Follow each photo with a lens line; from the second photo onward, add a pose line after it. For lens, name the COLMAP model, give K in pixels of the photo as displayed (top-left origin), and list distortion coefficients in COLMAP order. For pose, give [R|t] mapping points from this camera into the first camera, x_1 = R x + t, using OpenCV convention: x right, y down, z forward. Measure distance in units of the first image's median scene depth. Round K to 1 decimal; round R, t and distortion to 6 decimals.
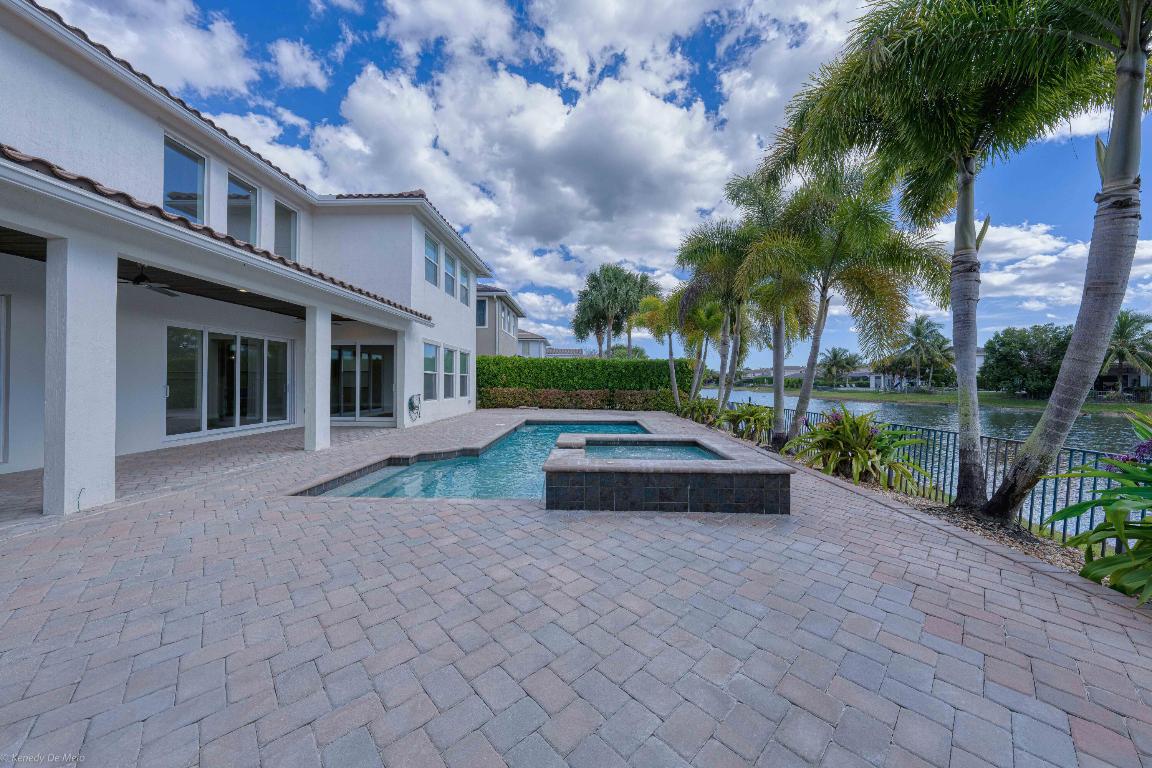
lens RADIAL K [[389.6, 0, 576.4], [0, 389.6, 379.6], [0, 0, 1]] dist [-0.001796, -0.000034]
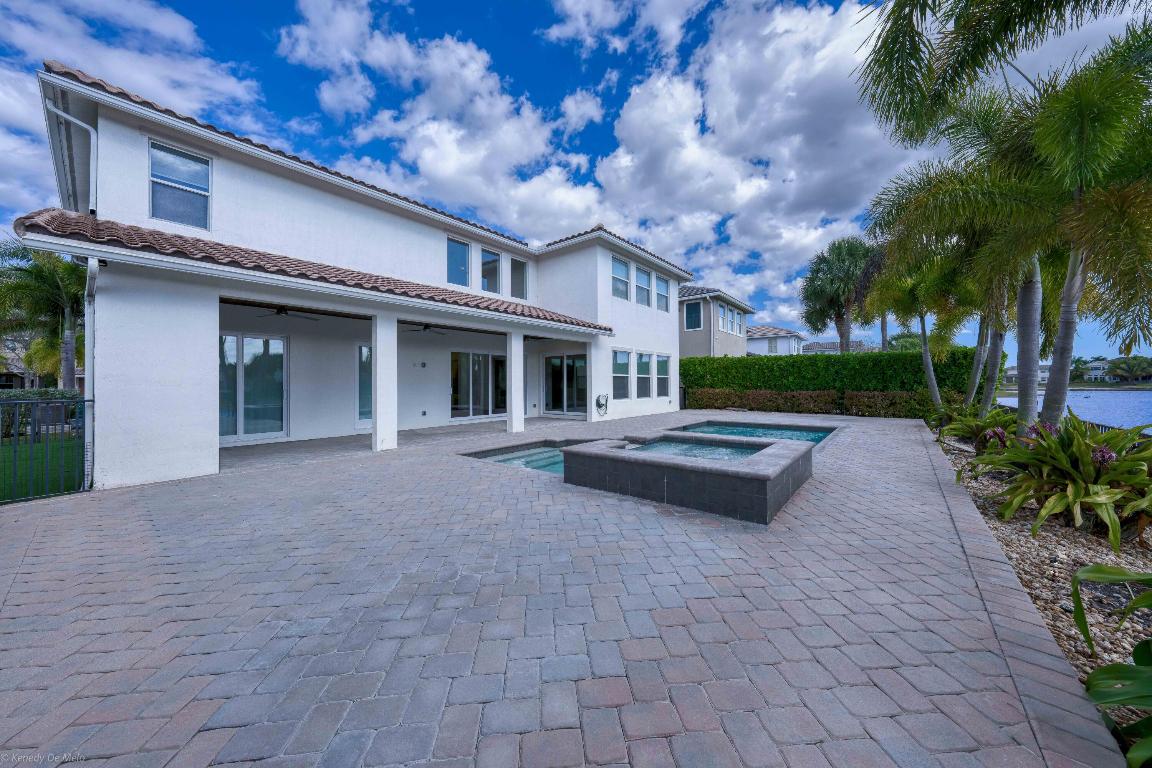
lens RADIAL K [[389.6, 0, 576.4], [0, 389.6, 379.6], [0, 0, 1]] dist [-0.001796, -0.000034]
pose [[0.791685, -0.017126, -0.610689, 0.166713], [0.014678, 0.999852, -0.009011, 0.001884], [0.610753, -0.001830, 0.791819, 0.002676]]
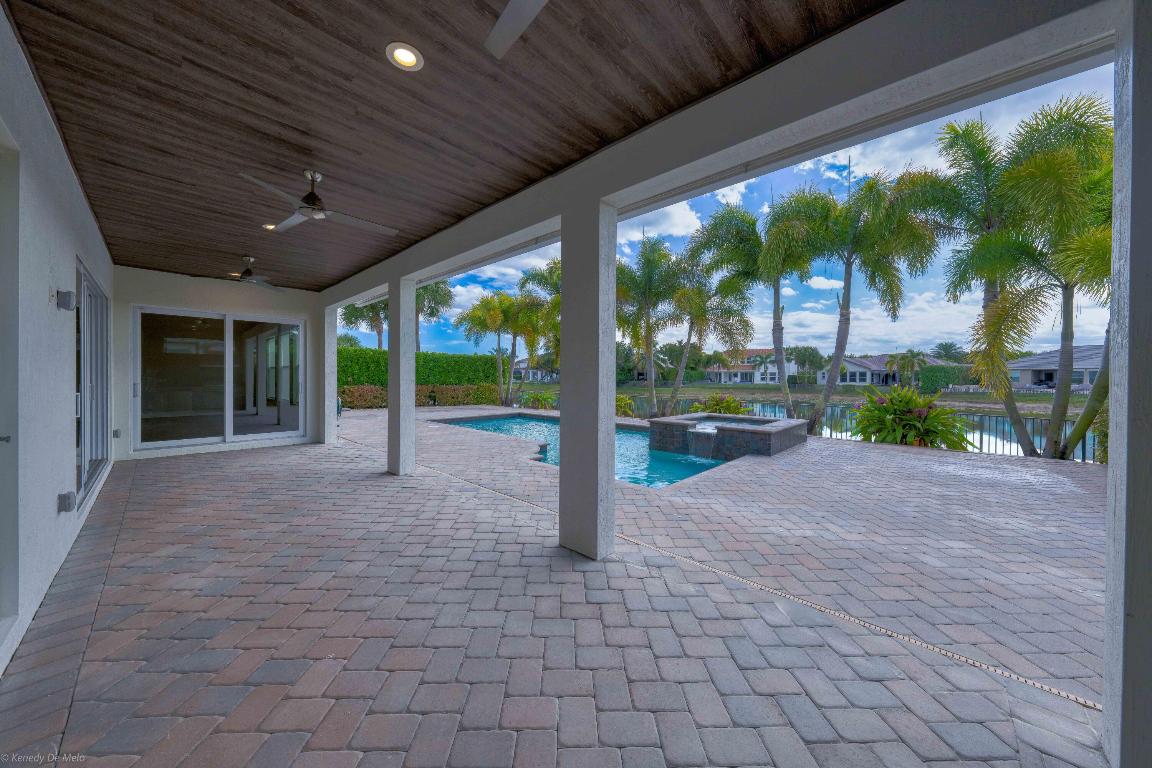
lens RADIAL K [[393.8, 0, 570.2], [0, 393.8, 379.1], [0, 0, 1]] dist [0.000949, 0.000166]
pose [[0.670471, -0.004553, 0.741922, -0.439543], [-0.007904, 0.999881, 0.013278, -0.005020], [-0.741894, -0.014767, 0.670355, 0.112159]]
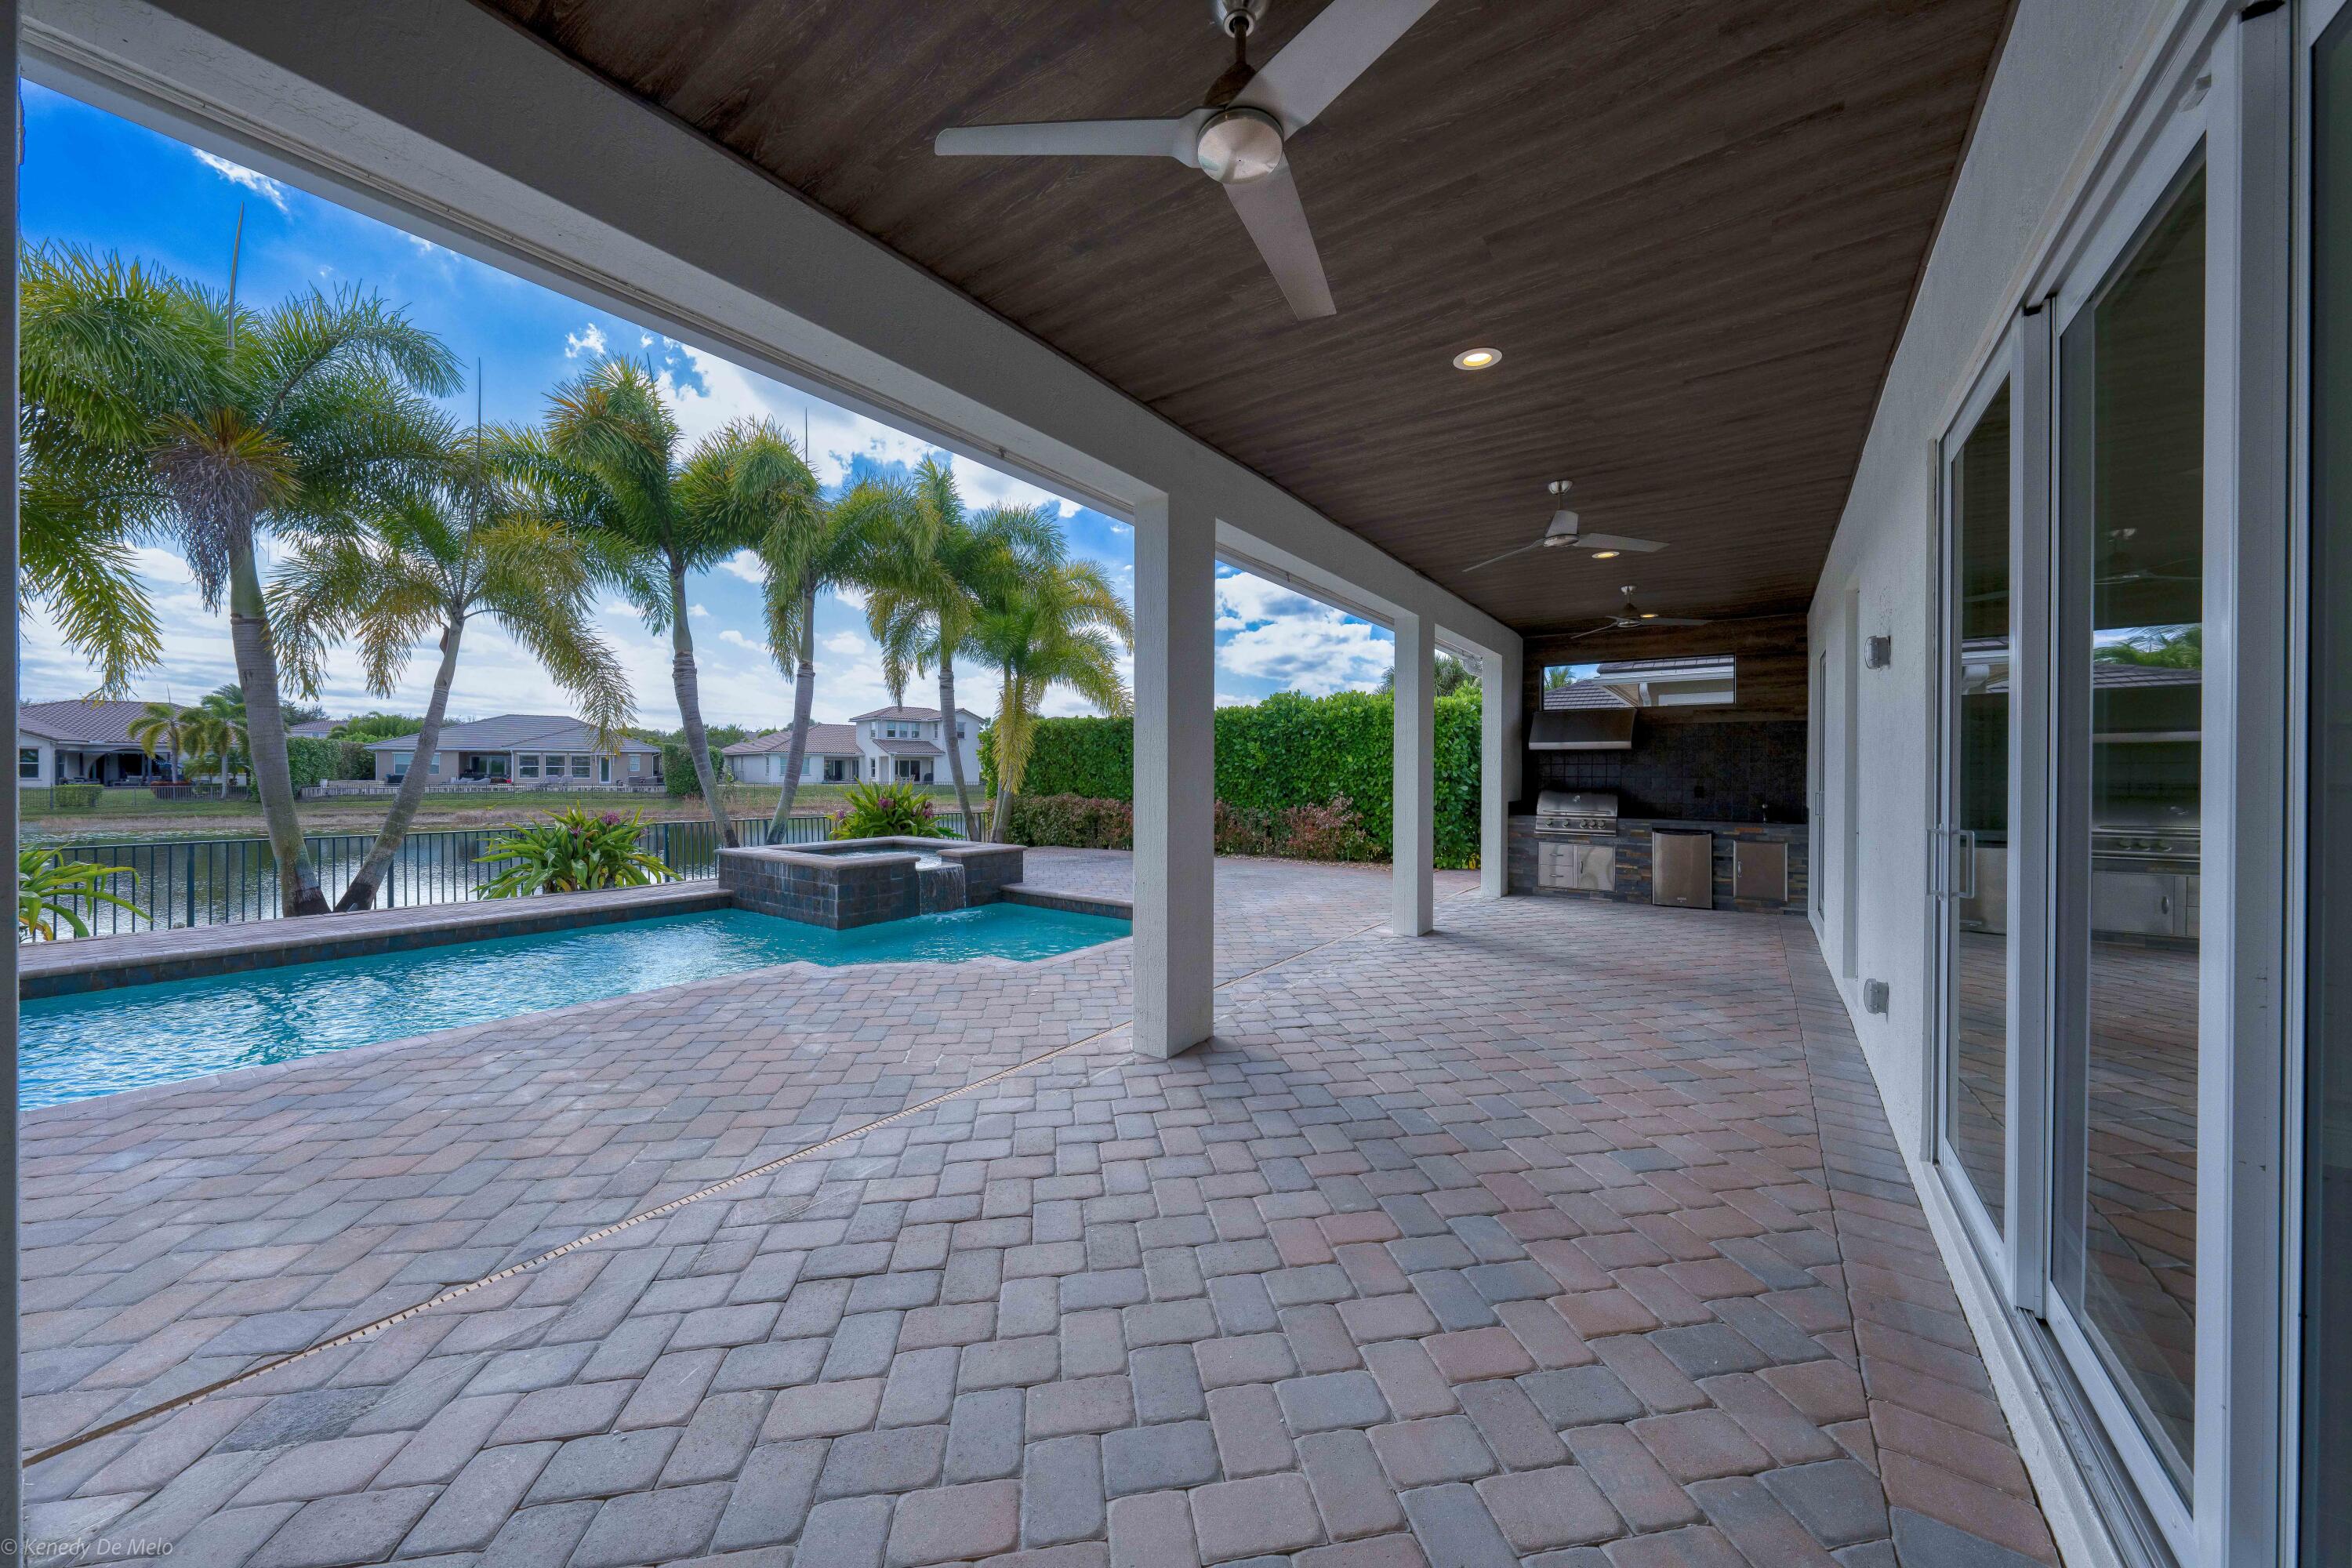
lens RADIAL K [[795.5, 0, 1176.8], [0, 795.5, 775.1], [0, 0, 1]] dist [-0.001796, -0.000034]
pose [[-0.829058, -0.009011, 0.559090, -0.423865], [-0.008429, 0.999958, 0.003617, -0.001430], [-0.559099, -0.001714, -0.829099, 0.667724]]
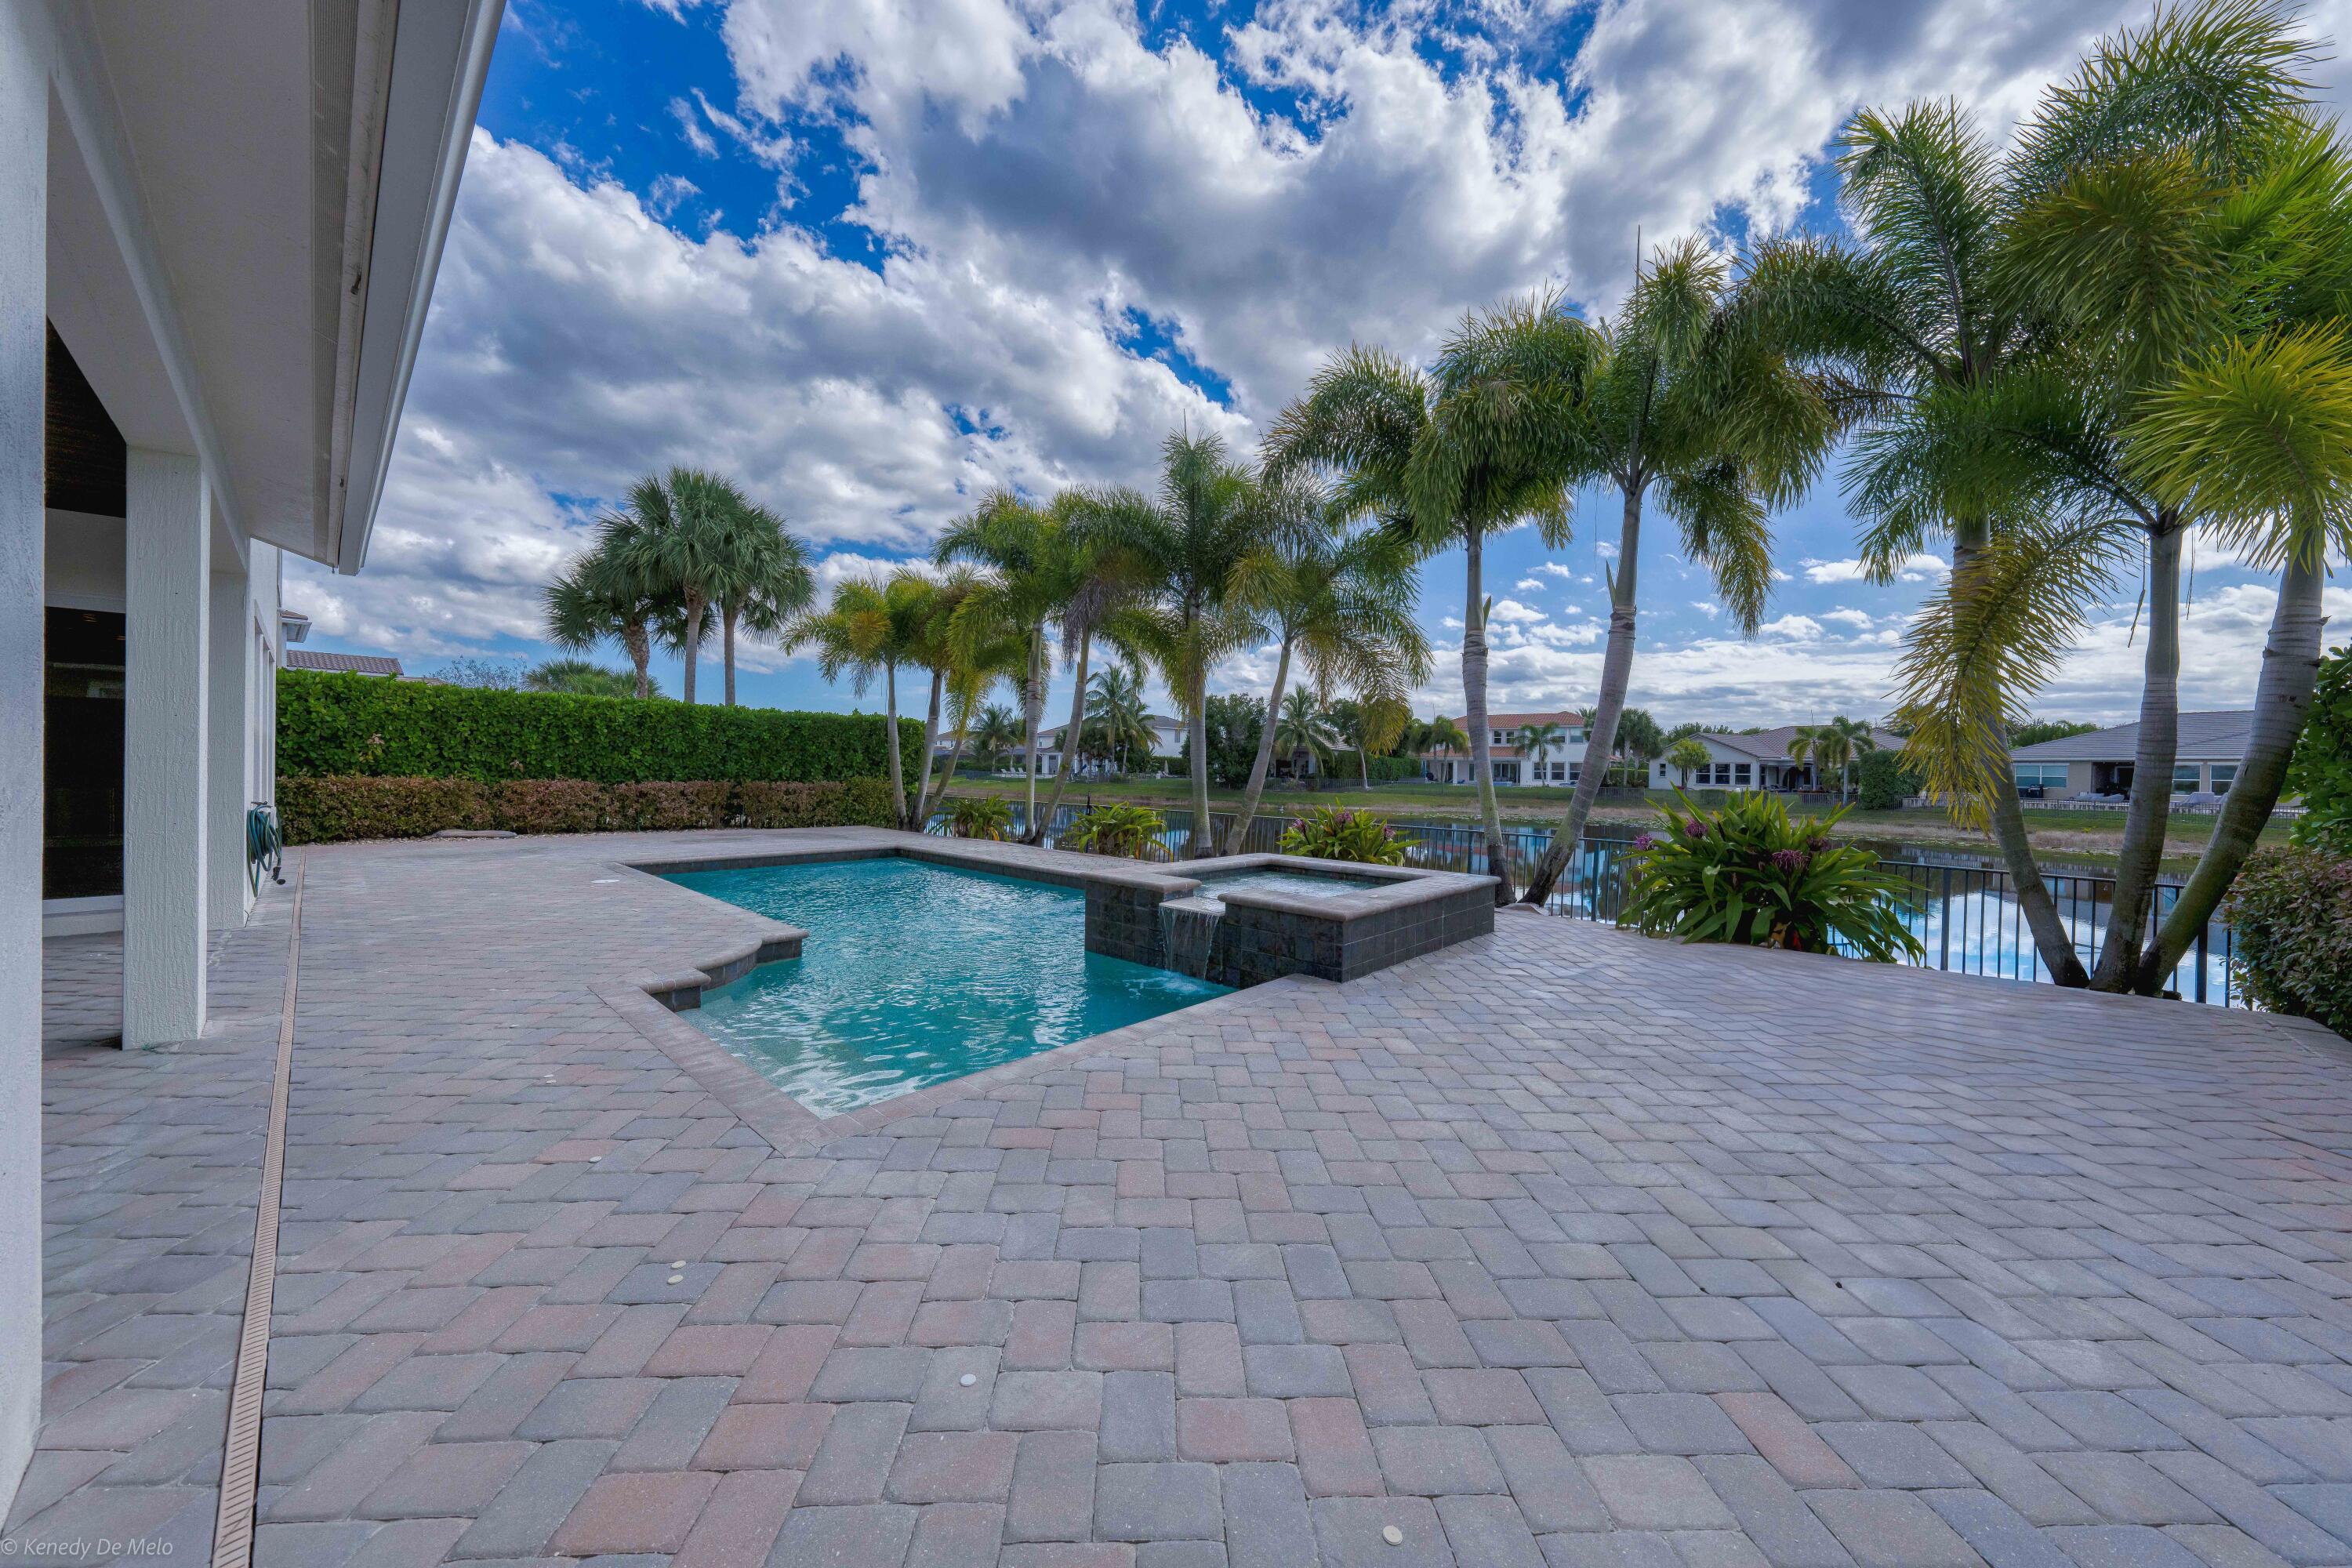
lens RADIAL K [[804.0, 0, 1164.1], [0, 804.0, 773.9], [0, 0, 1]] dist [0.000949, 0.000166]
pose [[0.665912, 0.001057, 0.746030, -0.273005], [-0.017995, 0.999731, 0.014646, -0.002538], [-0.745813, -0.023178, 0.665752, 0.083104]]
